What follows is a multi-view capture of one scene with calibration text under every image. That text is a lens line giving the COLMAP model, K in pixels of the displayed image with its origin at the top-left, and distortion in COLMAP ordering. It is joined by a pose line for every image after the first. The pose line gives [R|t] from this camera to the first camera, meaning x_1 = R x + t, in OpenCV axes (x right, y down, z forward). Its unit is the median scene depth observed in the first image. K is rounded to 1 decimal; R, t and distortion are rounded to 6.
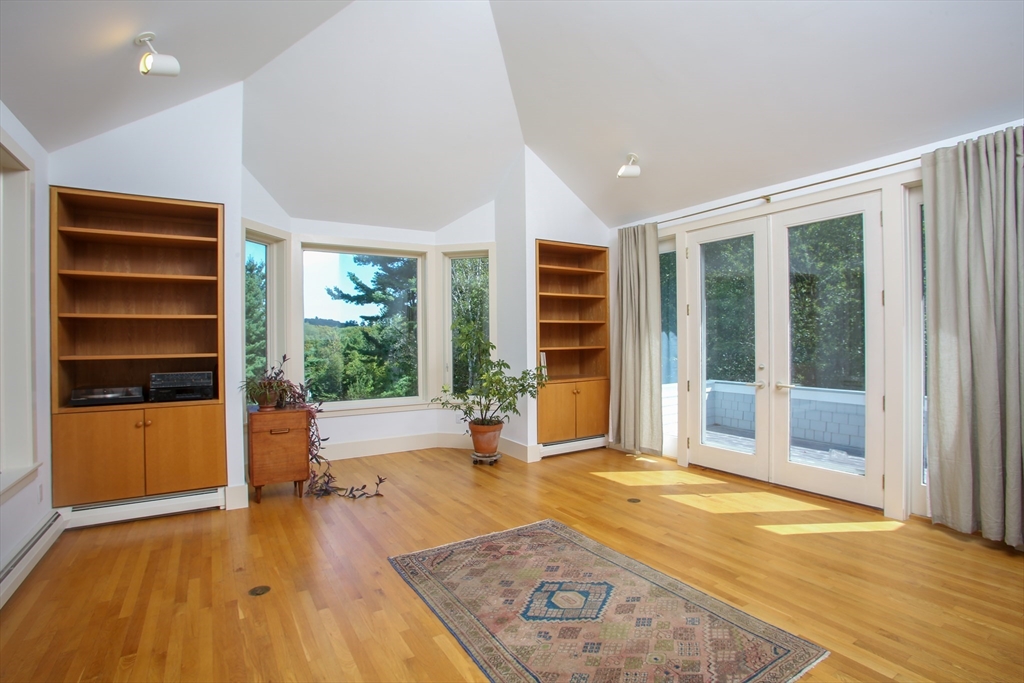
lens RADIAL K [[492.0, 0, 508.6], [0, 492.0, 339.3], [0, 0, 1]] dist [-0.077411, 0.027642]
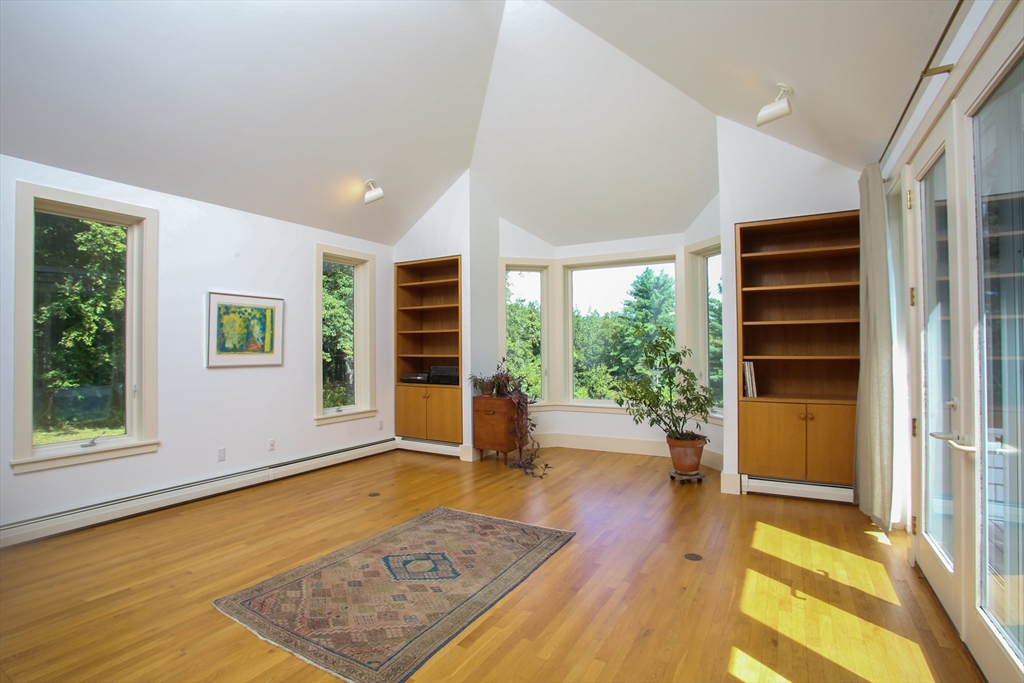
lens RADIAL K [[492.0, 0, 508.6], [0, 492.0, 339.3], [0, 0, 1]] dist [-0.077411, 0.027642]
pose [[0.476677, -0.007203, -0.879049, 1.013154], [0.002476, 0.999973, -0.006852, -0.010336], [0.879075, 0.001089, 0.476683, 0.489123]]
